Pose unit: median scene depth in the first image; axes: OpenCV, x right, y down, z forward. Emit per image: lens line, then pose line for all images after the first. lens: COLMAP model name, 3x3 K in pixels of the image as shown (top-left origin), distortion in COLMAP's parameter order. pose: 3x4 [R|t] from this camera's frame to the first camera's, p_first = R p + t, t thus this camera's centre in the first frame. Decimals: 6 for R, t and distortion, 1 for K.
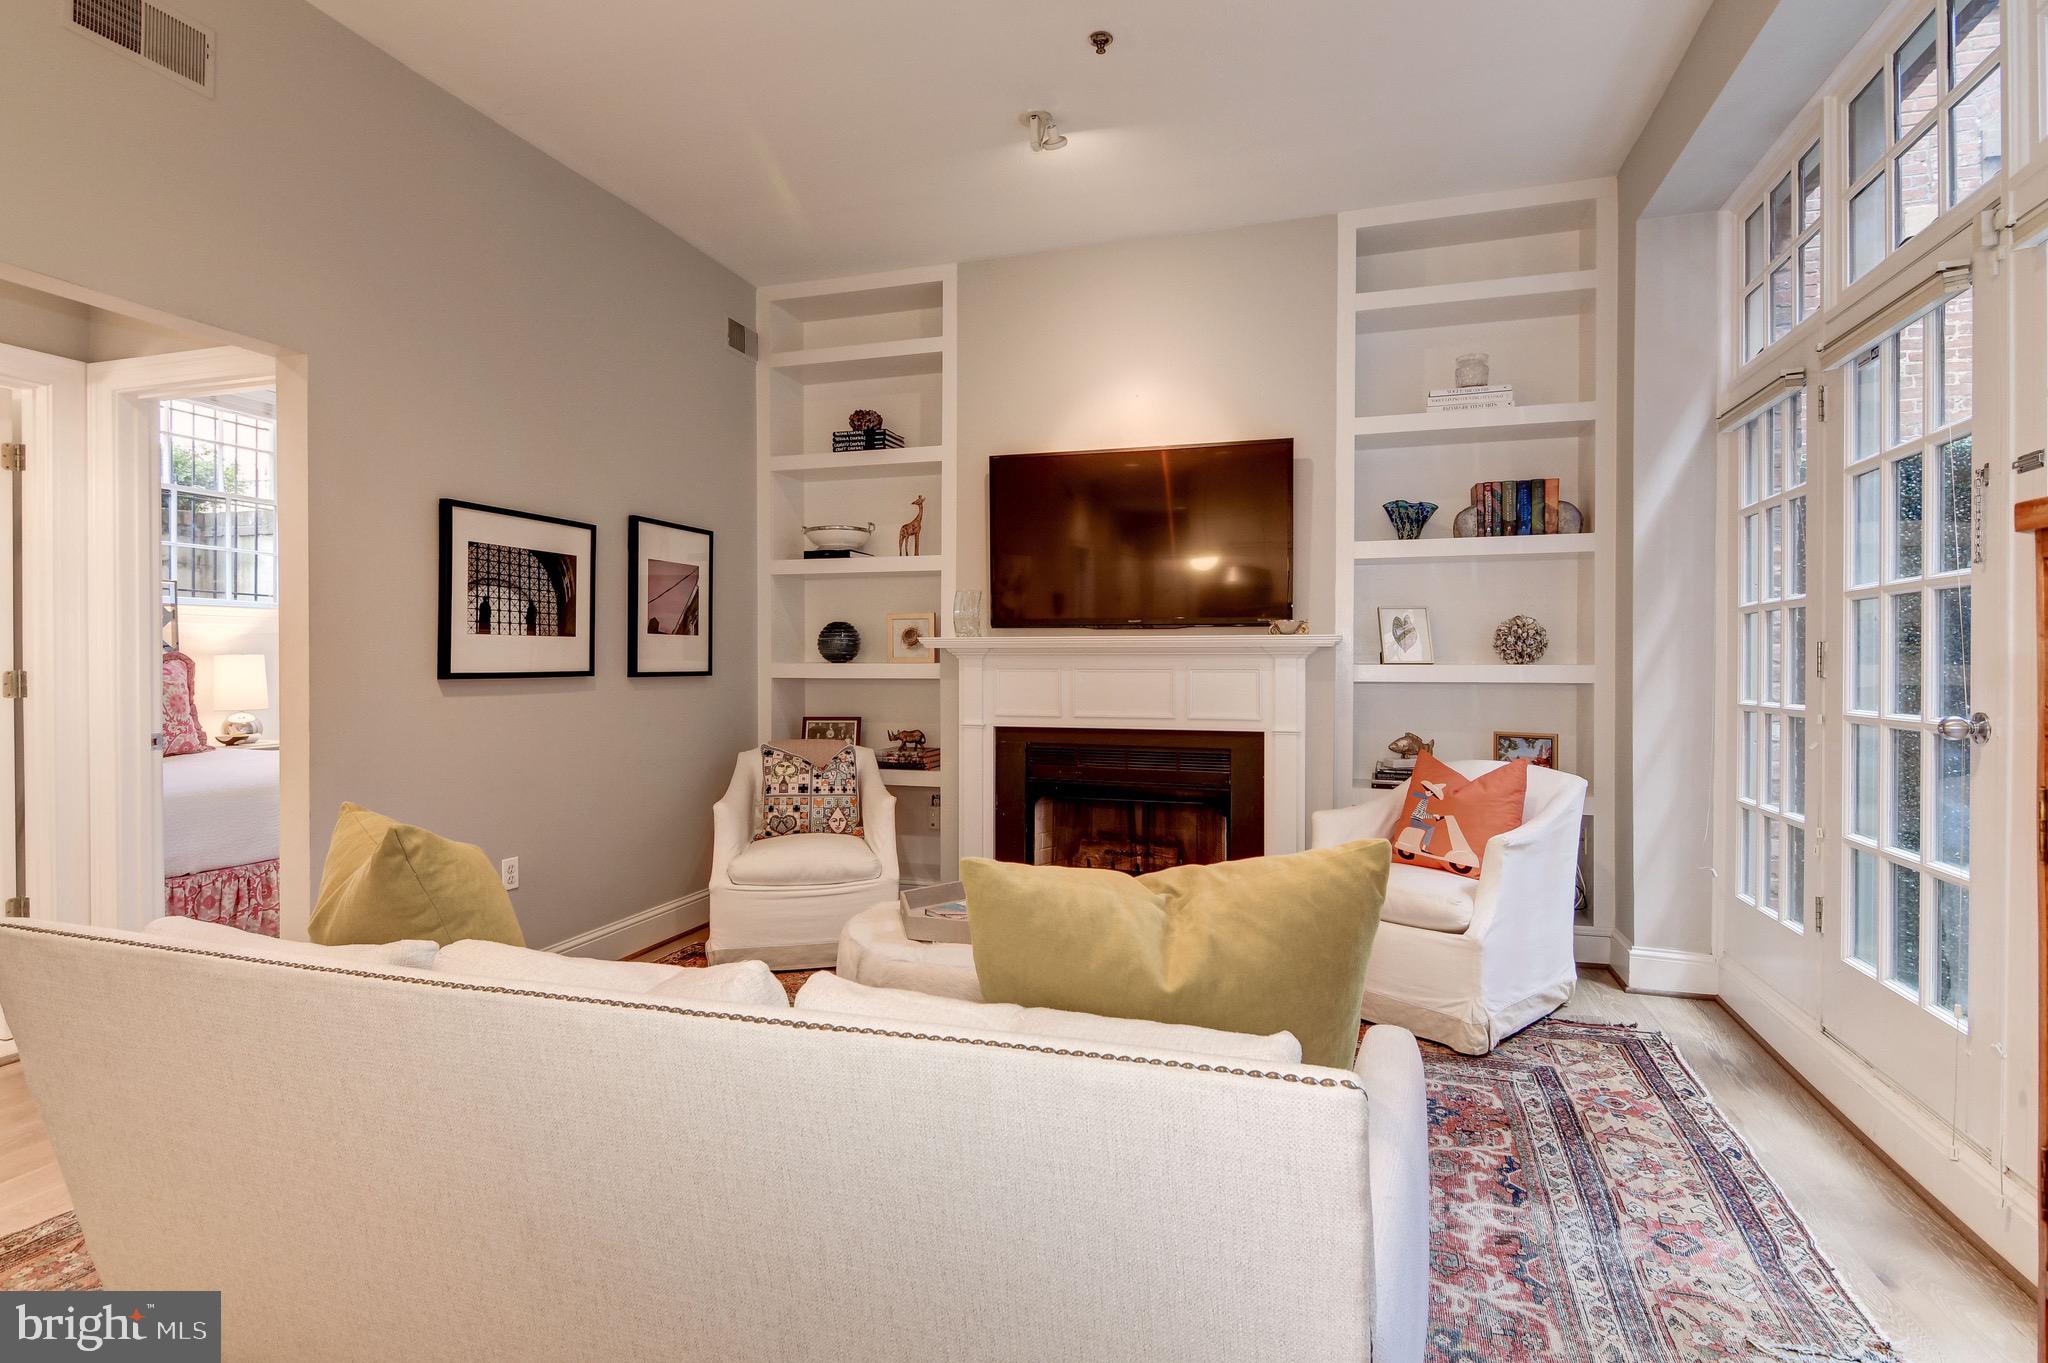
lens RADIAL K [[989.2, 0, 1036.8], [0, 989.2, 683.6], [0, 0, 1]] dist [-0.002586, -0.004947]
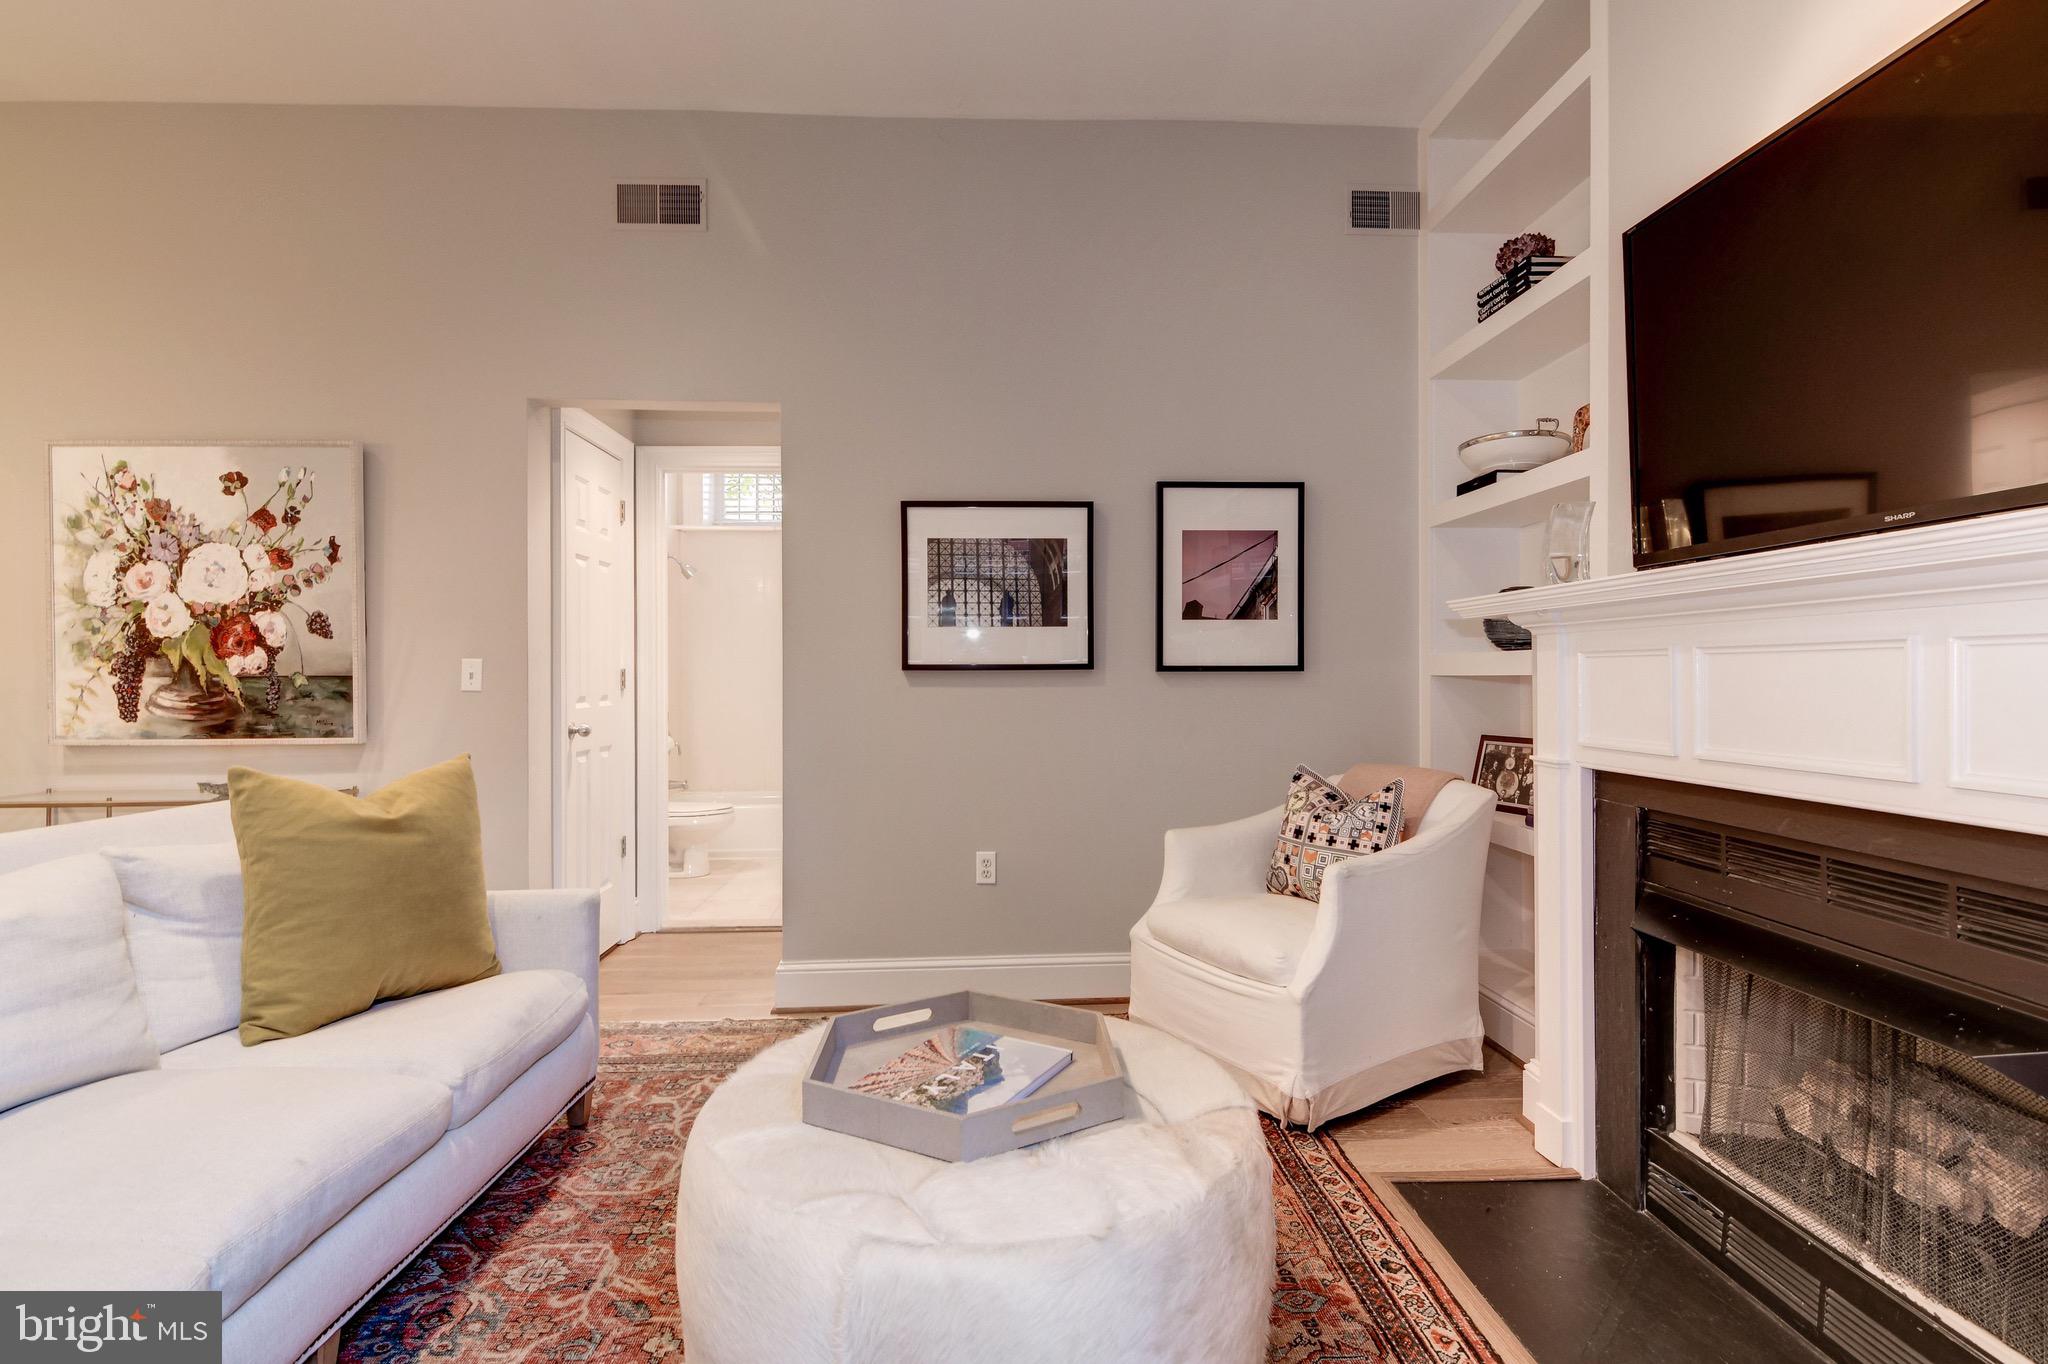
lens RADIAL K [[989.2, 0, 1028.3], [0, 989.2, 680.4], [0, 0, 1]] dist [-0.002586, -0.004947]
pose [[0.340818, 0.006890, -0.940104, 0.387167], [-0.014227, 0.999896, 0.002171, 0.001551], [0.940022, 0.012635, 0.340881, 0.653243]]
